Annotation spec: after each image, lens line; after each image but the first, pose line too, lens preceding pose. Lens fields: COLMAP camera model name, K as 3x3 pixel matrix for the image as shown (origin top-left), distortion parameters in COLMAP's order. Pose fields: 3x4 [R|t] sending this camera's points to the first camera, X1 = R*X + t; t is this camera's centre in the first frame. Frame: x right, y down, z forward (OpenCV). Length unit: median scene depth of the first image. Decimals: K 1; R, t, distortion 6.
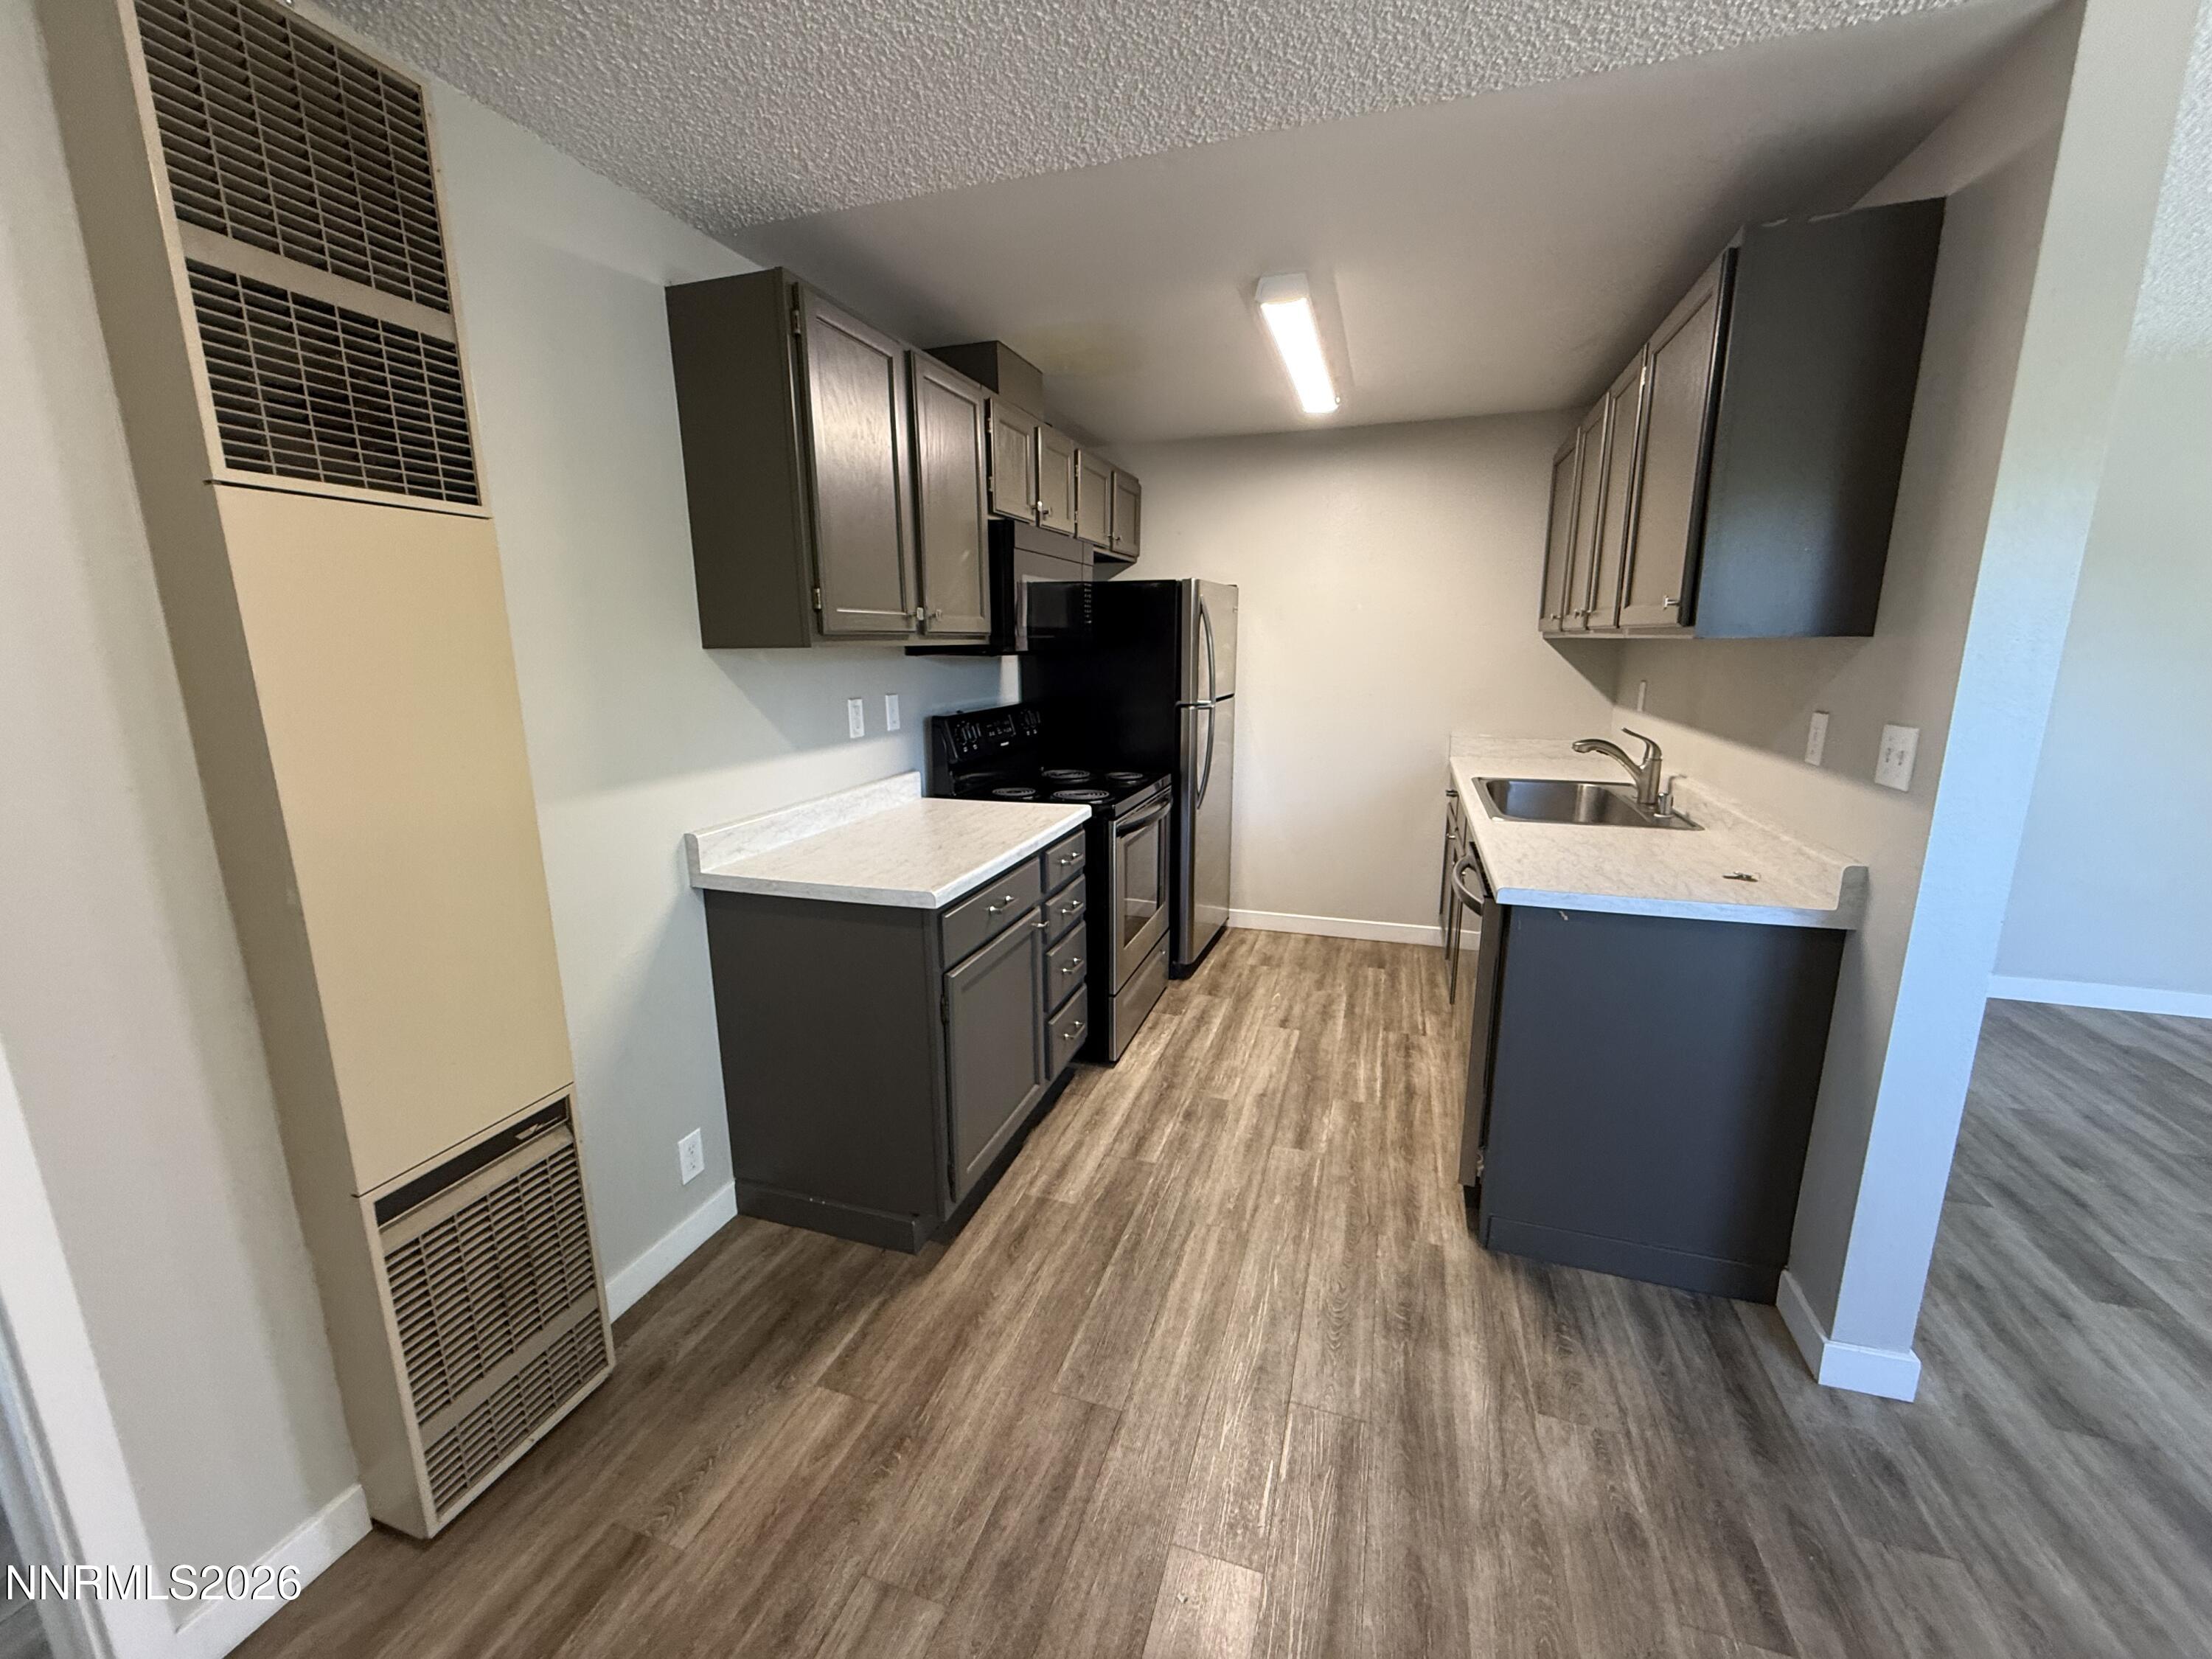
lens RADIAL K [[879.3, 0, 1106.0], [0, 879.3, 829.5], [0, 0, 1]] dist [0.000201, -0.000541]
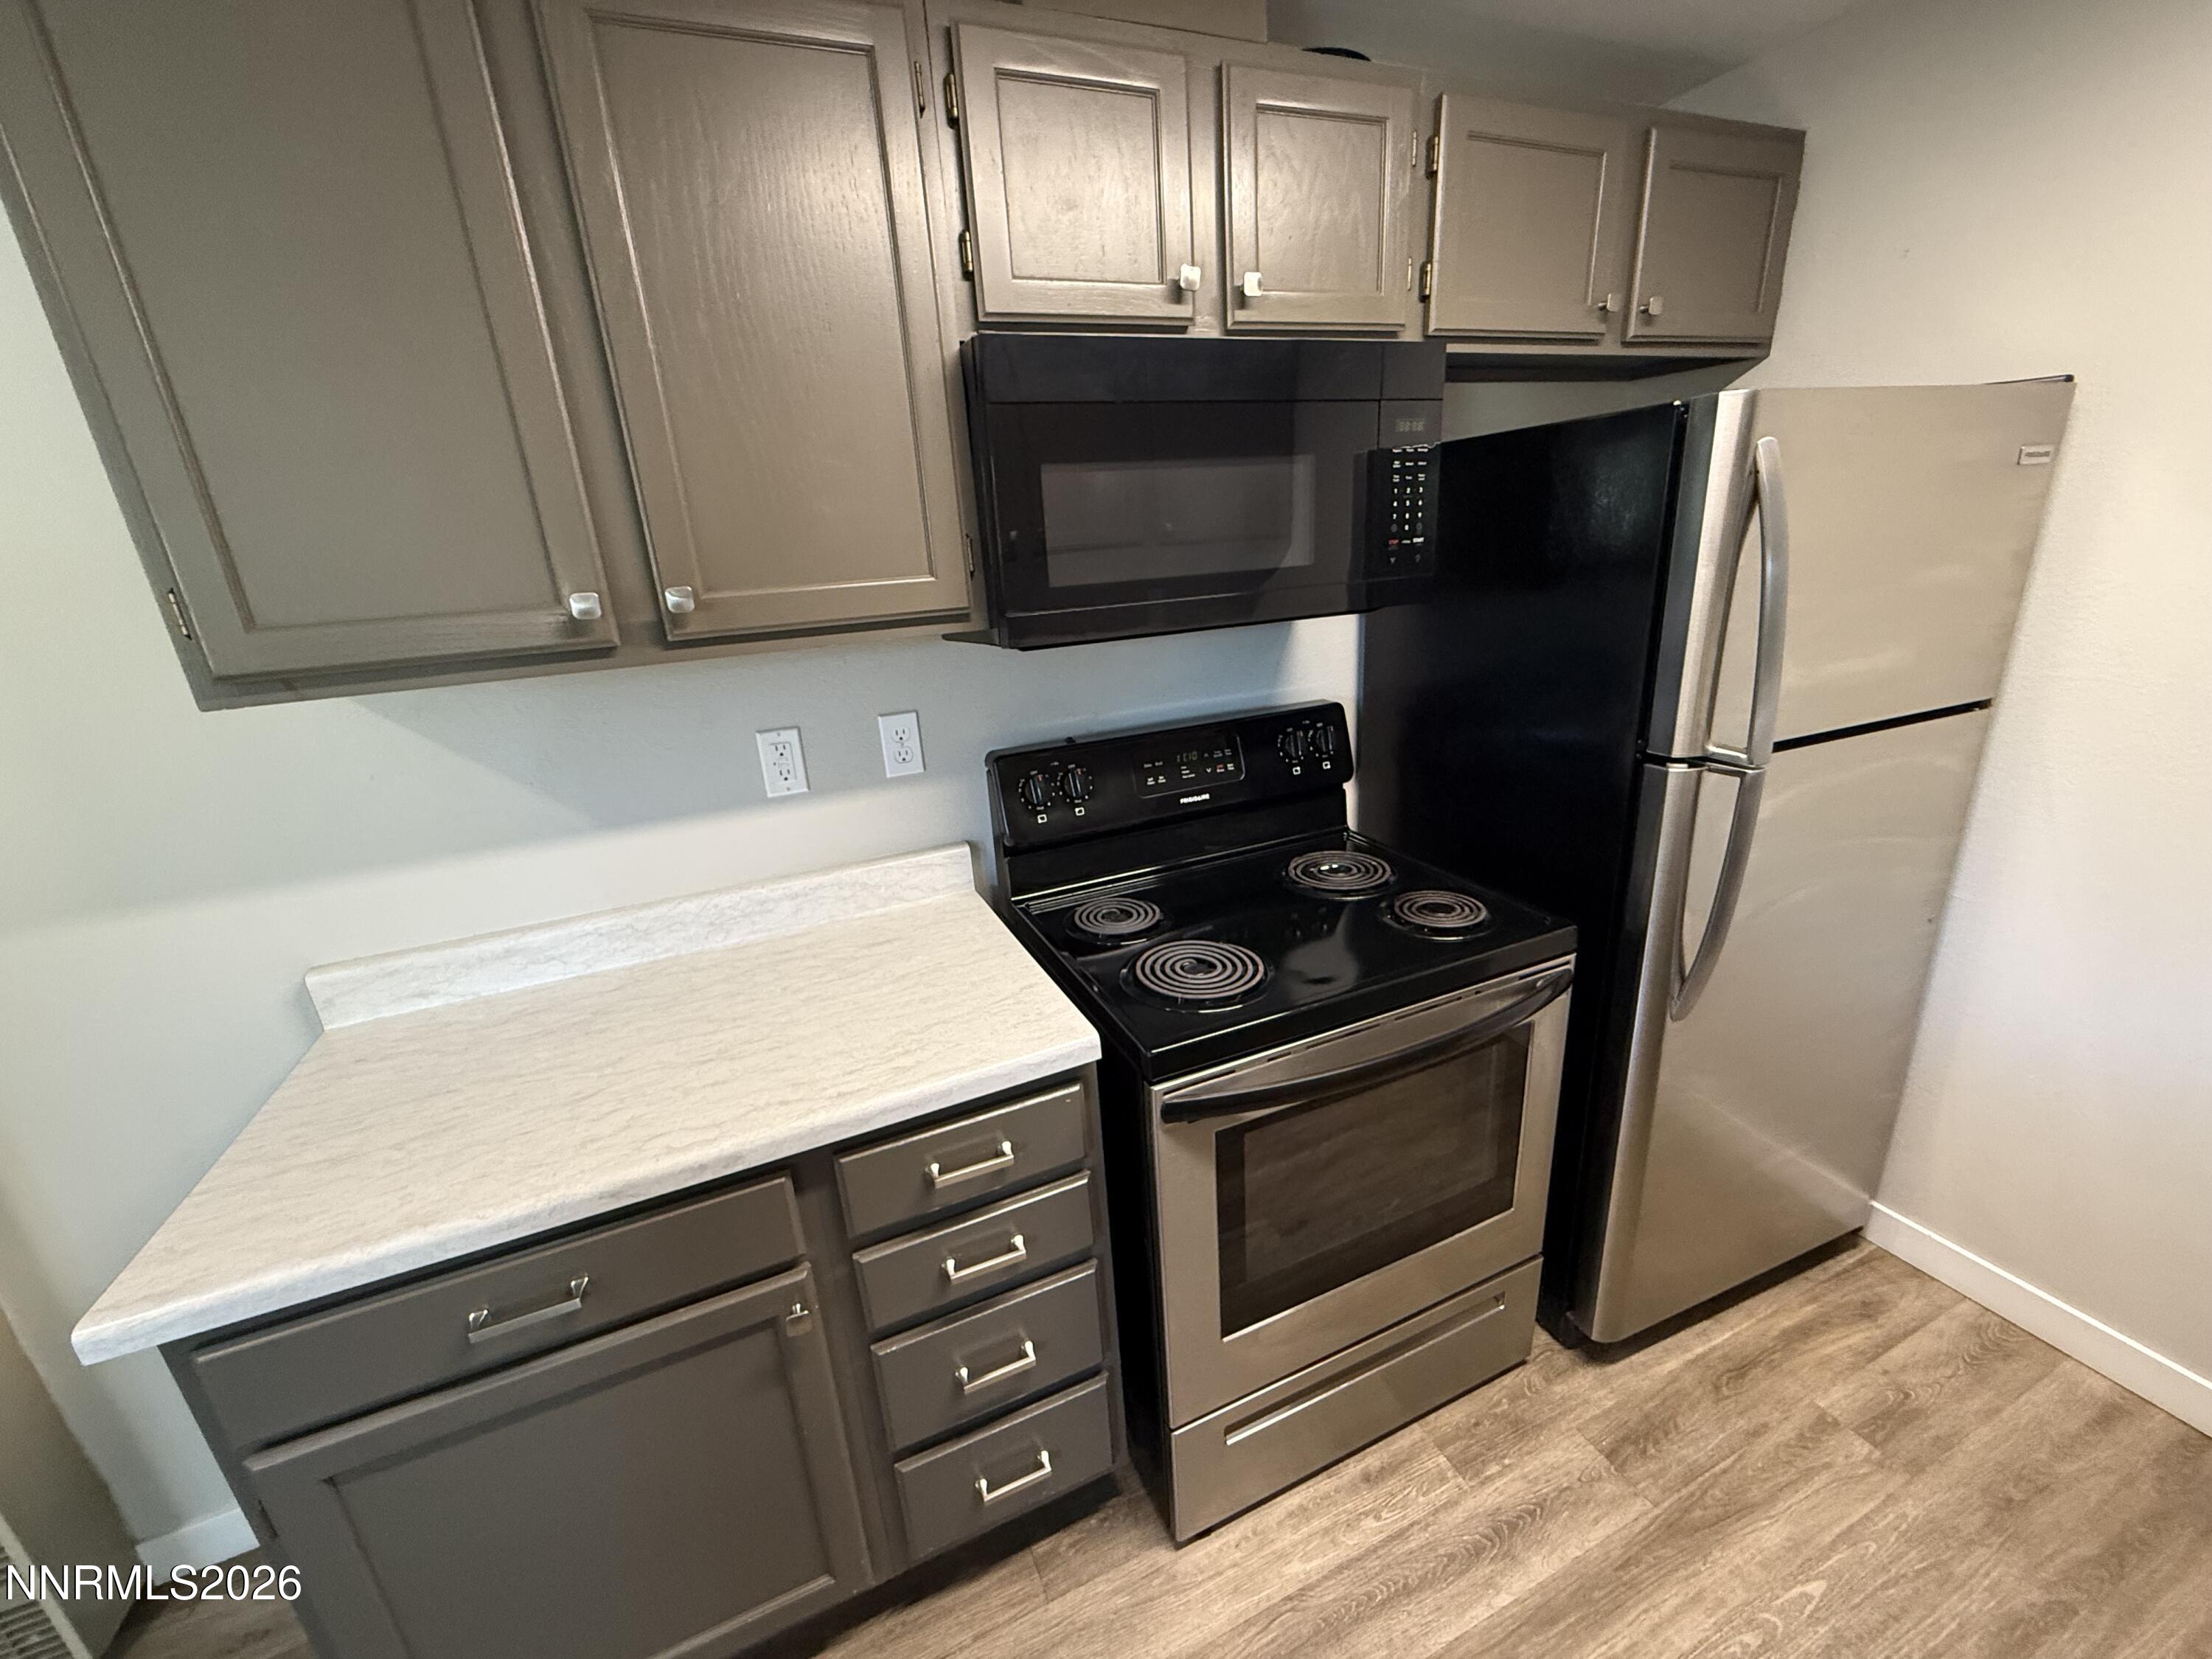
lens RADIAL K [[879.3, 0, 1106.0], [0, 879.3, 829.5], [0, 0, 1]] dist [0.000201, -0.000541]
pose [[0.659862, 0.197994, -0.724831, 0.217641], [-0.097865, 0.979088, 0.178352, -0.160978], [0.744986, -0.046752, 0.665440, 0.601385]]
